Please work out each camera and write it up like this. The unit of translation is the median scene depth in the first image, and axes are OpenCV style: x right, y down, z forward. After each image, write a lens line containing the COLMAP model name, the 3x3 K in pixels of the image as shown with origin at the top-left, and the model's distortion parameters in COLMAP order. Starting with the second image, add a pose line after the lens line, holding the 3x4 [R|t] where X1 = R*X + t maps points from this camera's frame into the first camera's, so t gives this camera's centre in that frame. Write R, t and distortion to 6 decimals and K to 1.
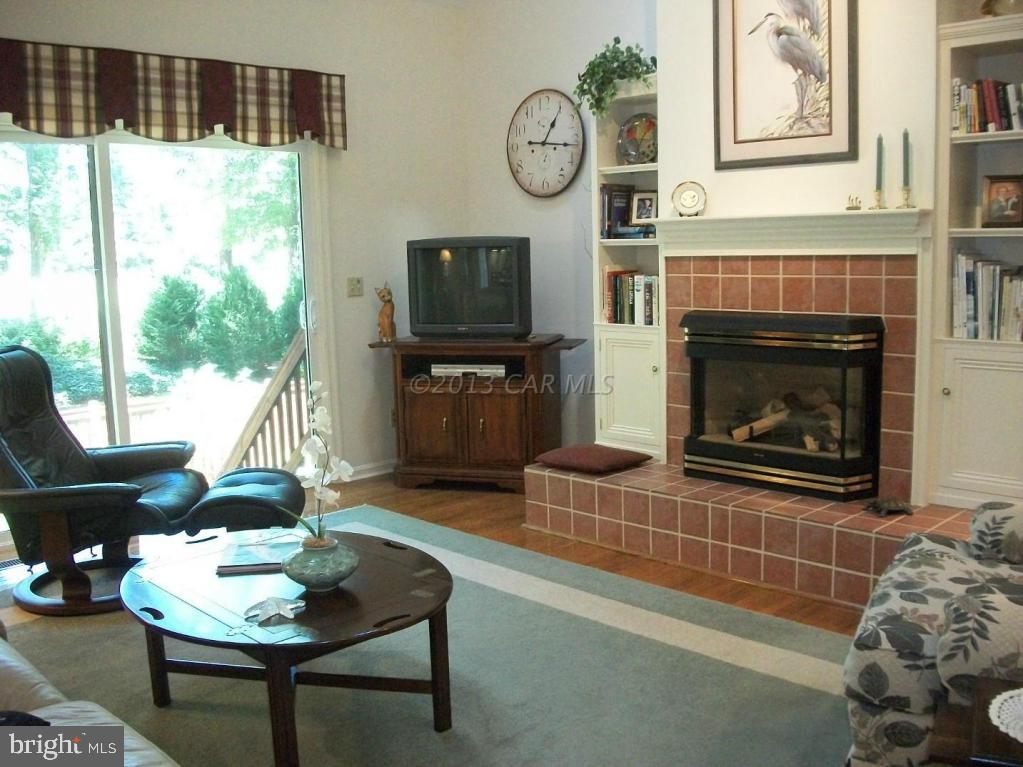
lens RADIAL K [[982.7, 0, 519.2], [0, 982.7, 387.4], [0, 0, 1]] dist [-0.134500, 0.056634]
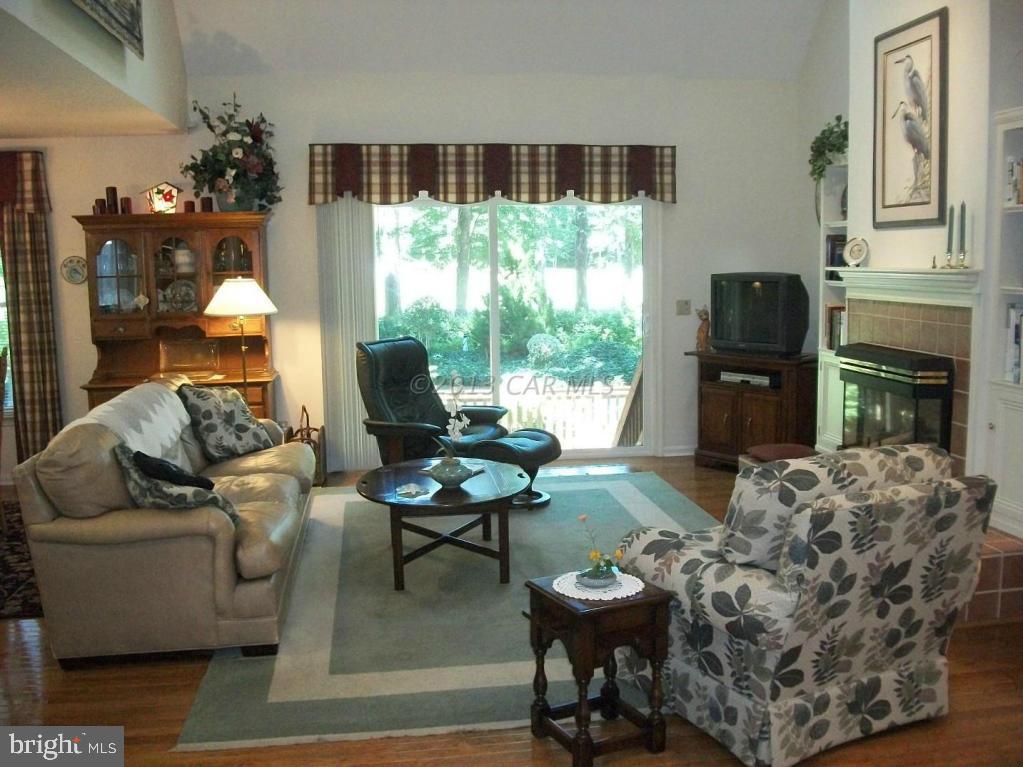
lens RADIAL K [[982.7, 0, 519.2], [0, 982.7, 387.4], [0, 0, 1]] dist [-0.134500, 0.056634]
pose [[0.804867, 0.089934, -0.586601, 0.544748], [-0.088528, 0.995586, 0.031168, -0.023338], [0.586814, 0.026844, 0.809276, -0.221378]]
